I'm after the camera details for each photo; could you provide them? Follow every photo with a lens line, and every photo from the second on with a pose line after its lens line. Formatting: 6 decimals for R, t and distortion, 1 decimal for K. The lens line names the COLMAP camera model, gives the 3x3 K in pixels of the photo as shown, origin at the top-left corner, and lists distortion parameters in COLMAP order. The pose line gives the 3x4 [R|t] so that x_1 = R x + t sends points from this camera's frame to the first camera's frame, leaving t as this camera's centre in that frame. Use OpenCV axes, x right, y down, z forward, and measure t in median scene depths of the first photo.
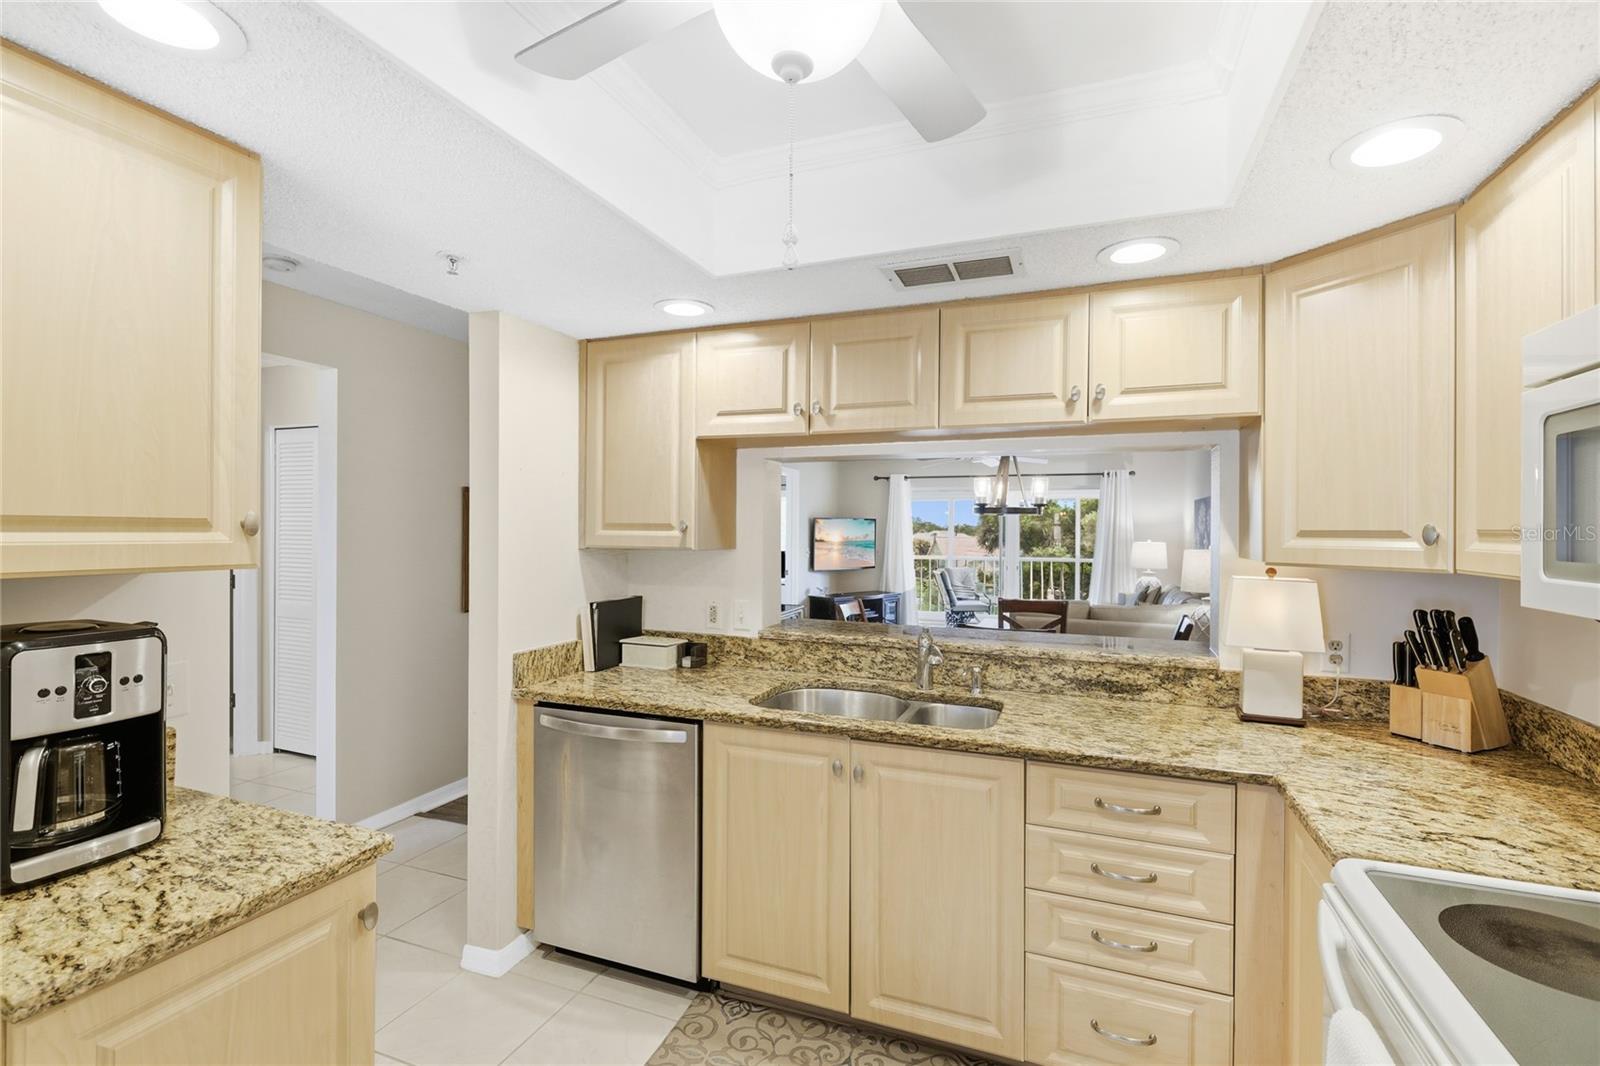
lens RADIAL K [[725.4, 0, 794.6], [0, 725.4, 530.0], [0, 0, 1]] dist [-0.000001, 0.000053]
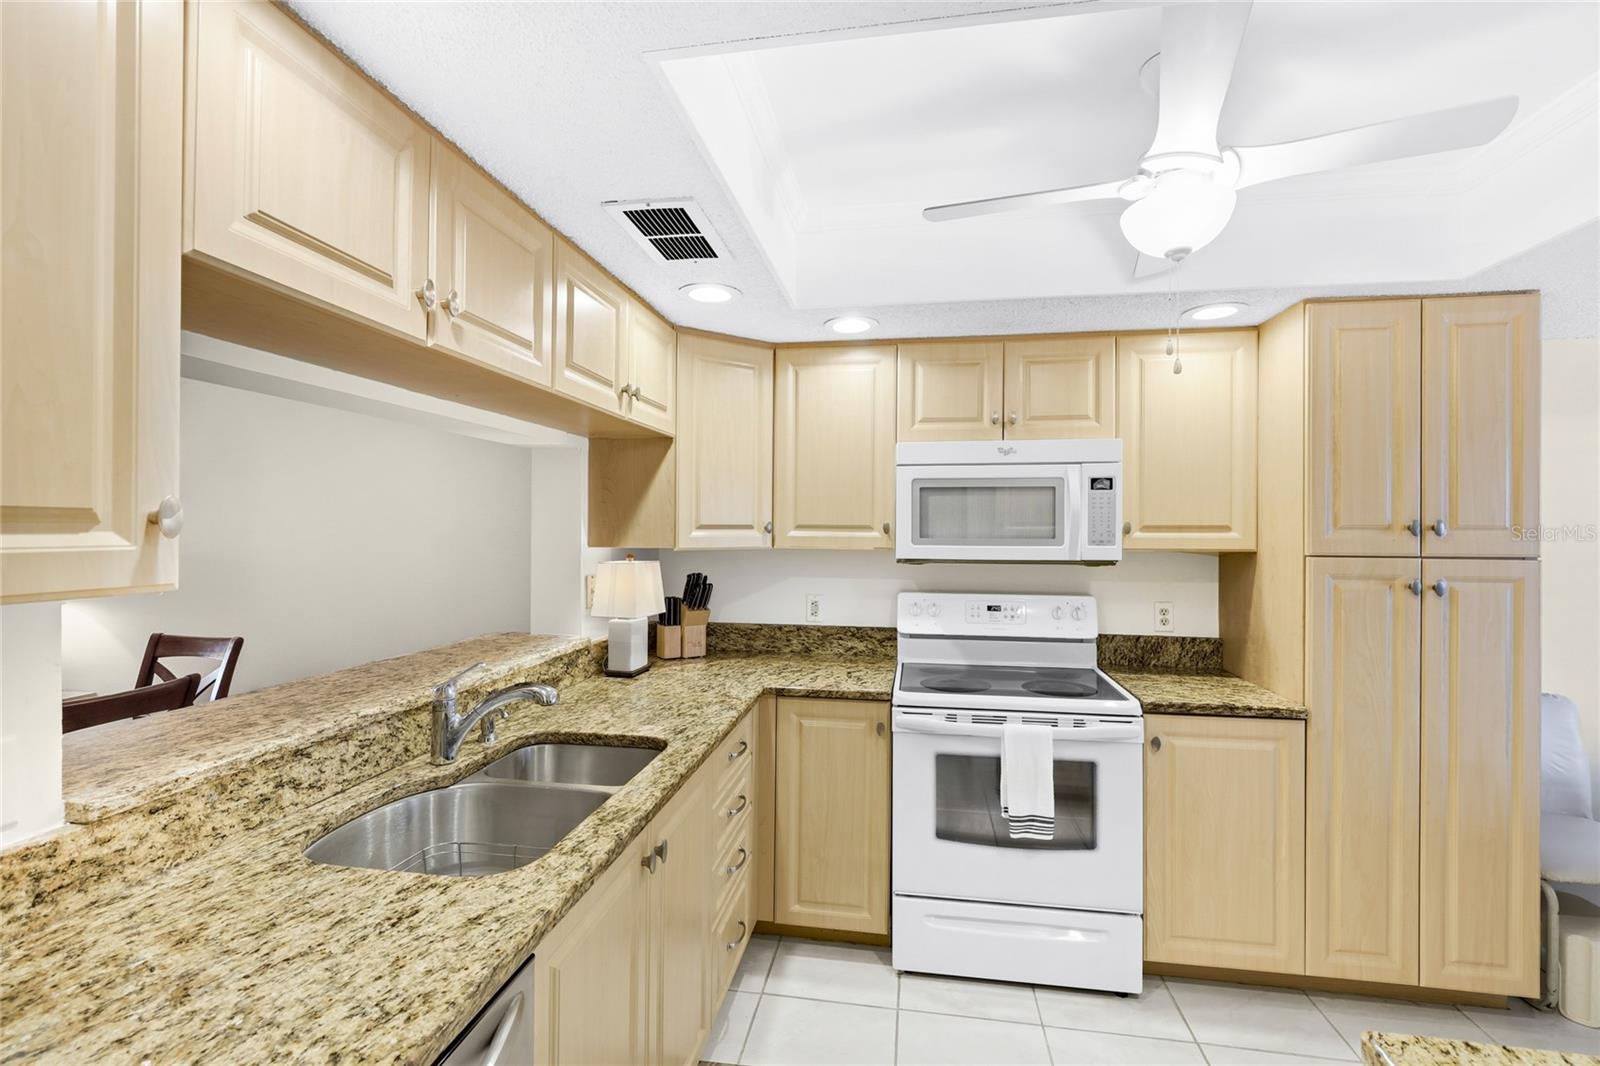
lens RADIAL K [[725.4, 0, 793.1], [0, 725.4, 529.0], [0, 0, 1]] dist [-0.000001, 0.000053]
pose [[-0.214359, -0.013831, 0.976657, -0.506295], [-0.008195, 0.999890, 0.012361, -0.006859], [-0.976721, -0.005354, -0.214448, 0.778548]]
